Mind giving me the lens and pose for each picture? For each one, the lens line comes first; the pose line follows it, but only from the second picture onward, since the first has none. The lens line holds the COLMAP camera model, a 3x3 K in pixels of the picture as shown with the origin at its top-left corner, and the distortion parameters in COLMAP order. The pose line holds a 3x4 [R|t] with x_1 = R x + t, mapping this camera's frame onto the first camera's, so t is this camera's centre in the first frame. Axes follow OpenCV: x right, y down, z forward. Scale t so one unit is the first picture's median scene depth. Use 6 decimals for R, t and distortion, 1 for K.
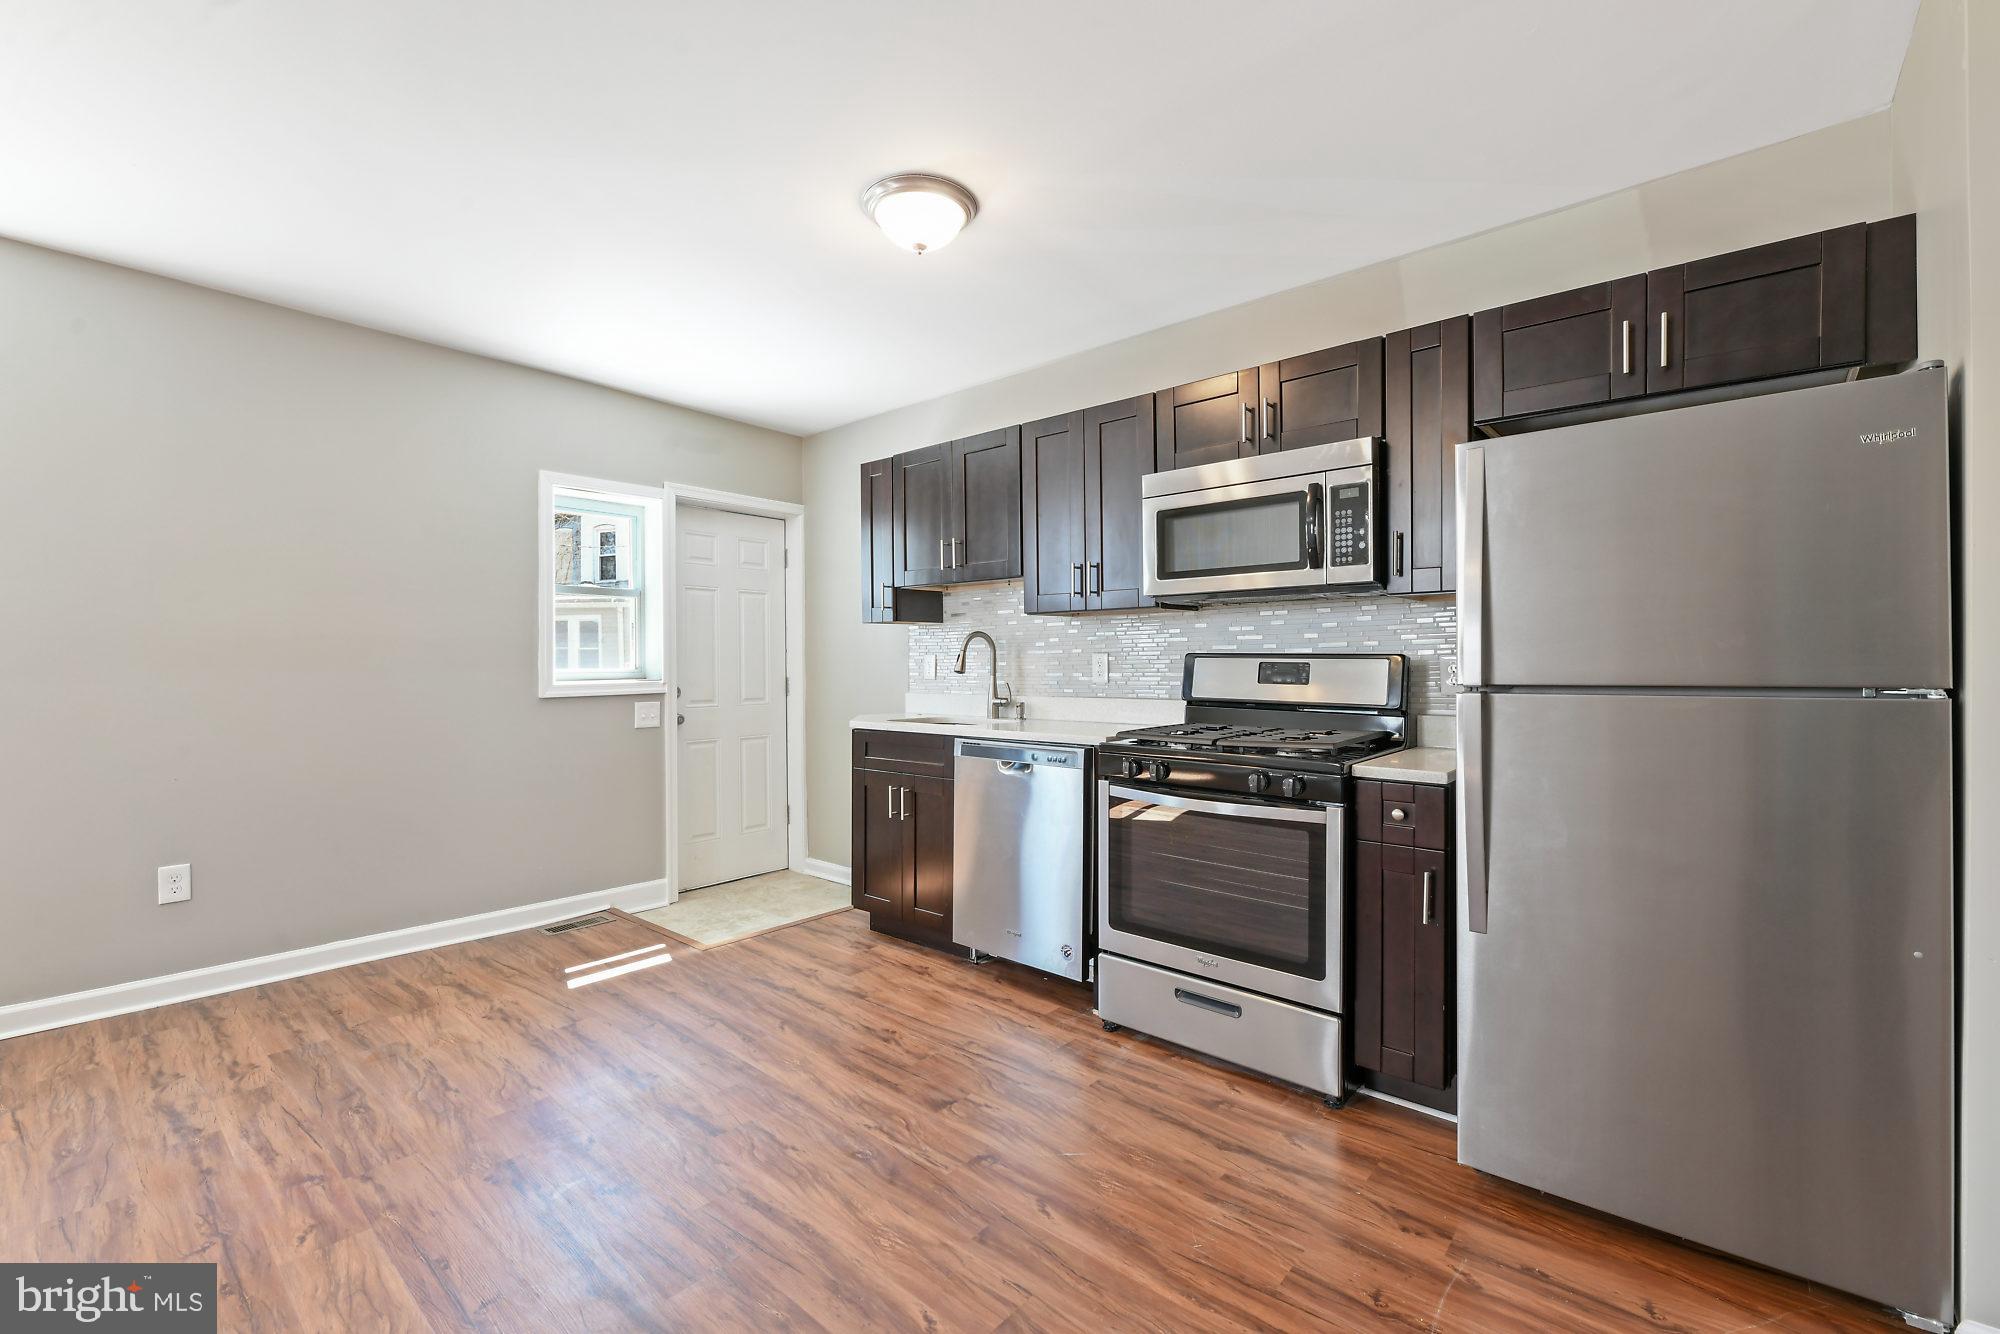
lens RADIAL K [[857.8, 0, 993.4], [0, 857.8, 657.1], [0, 0, 1]] dist [0.001865, -0.003337]
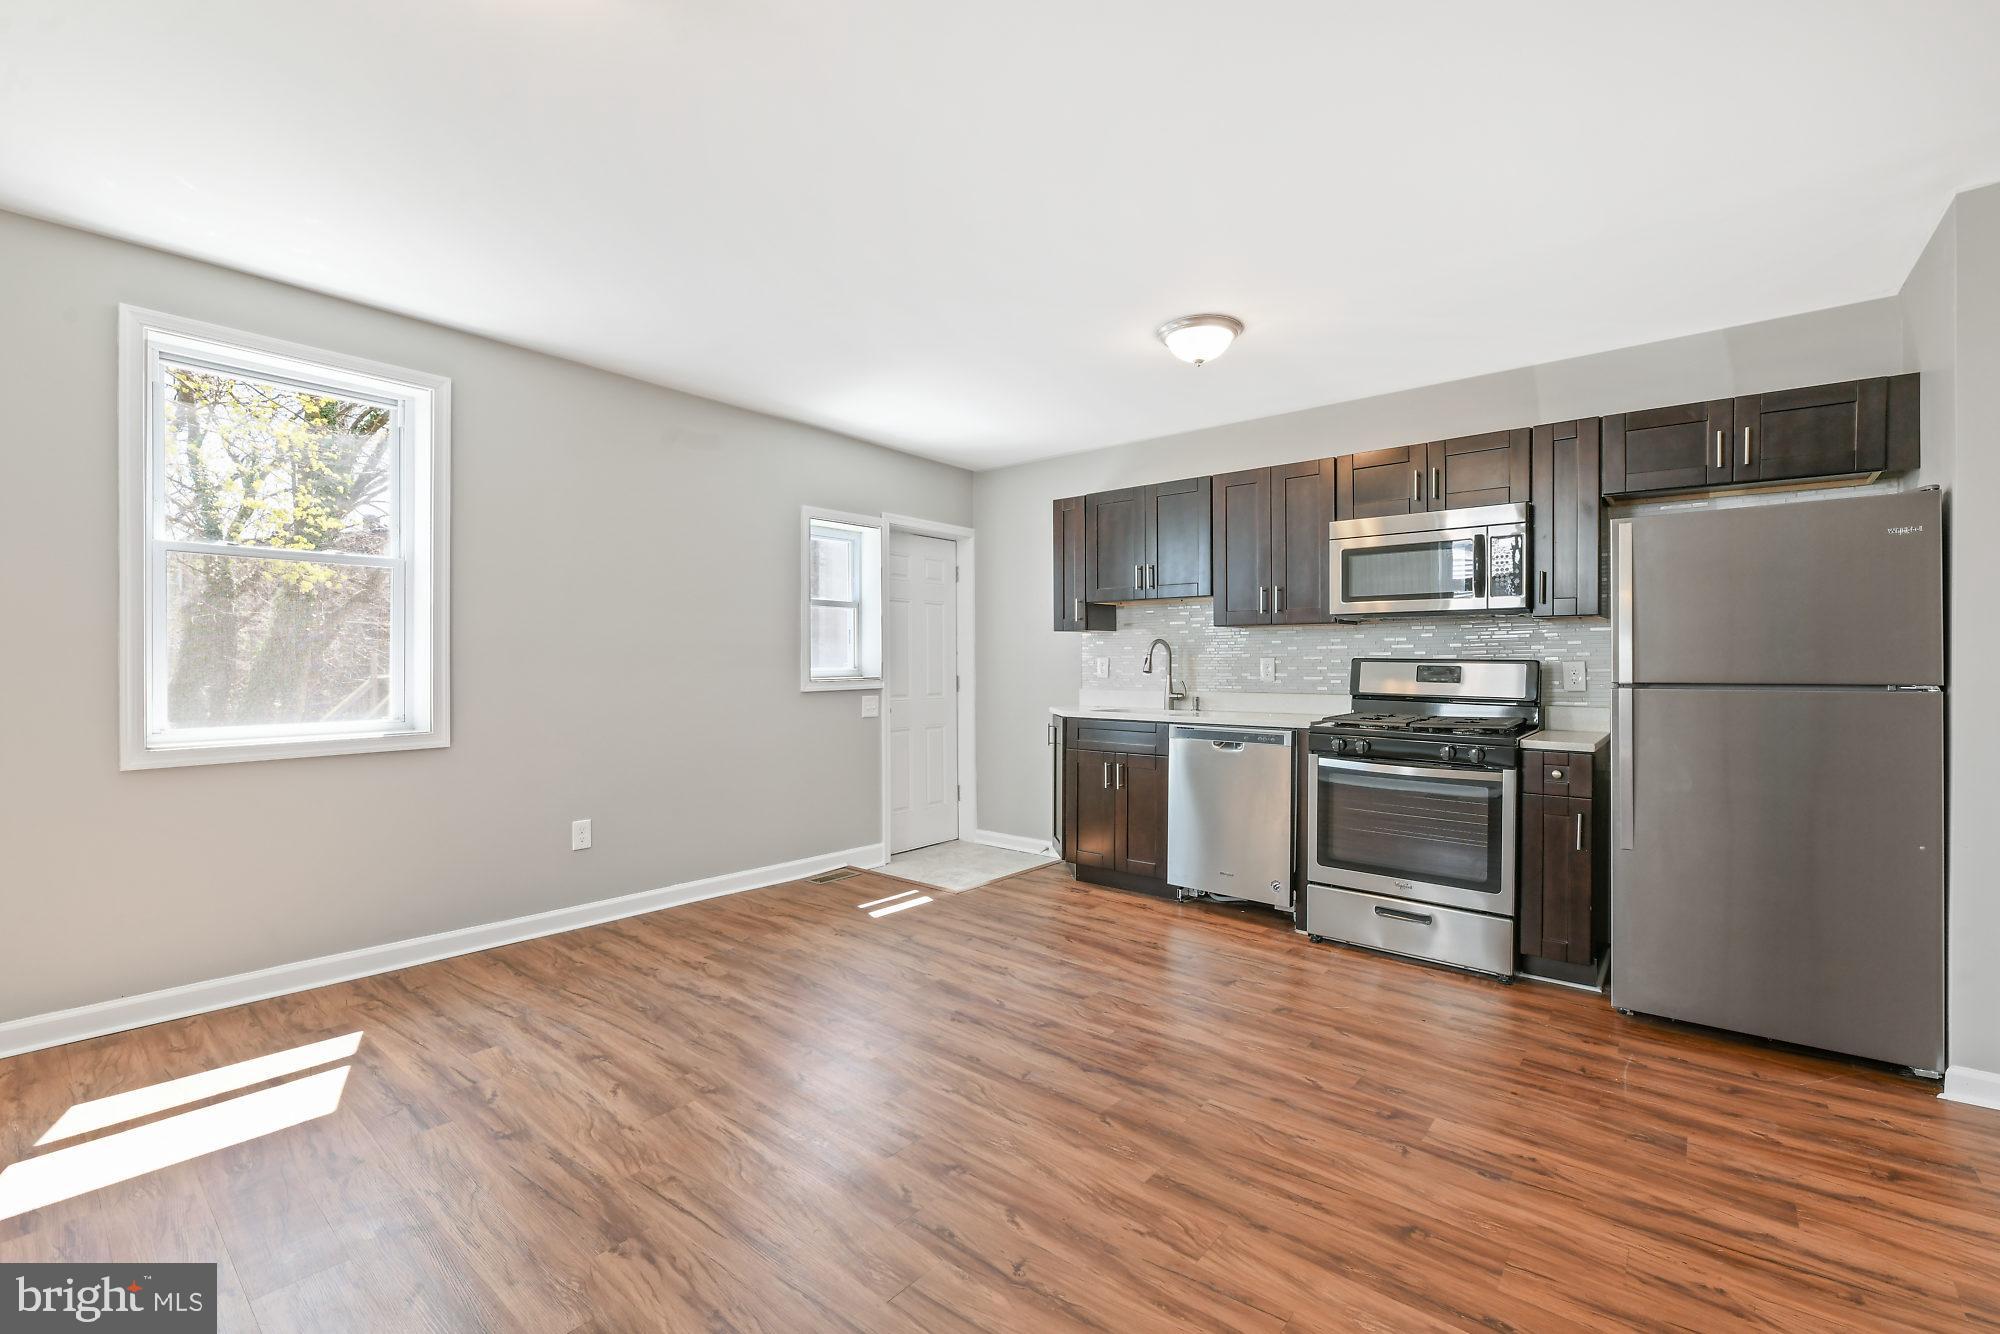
lens RADIAL K [[857.8, 0, 990.5], [0, 857.8, 660.2], [0, 0, 1]] dist [0.001865, -0.003337]
pose [[0.999838, 0.003842, 0.017588, -0.390504], [-0.003912, 0.999984, 0.003970, -0.005918], [-0.017573, -0.004038, 0.999837, -0.321023]]
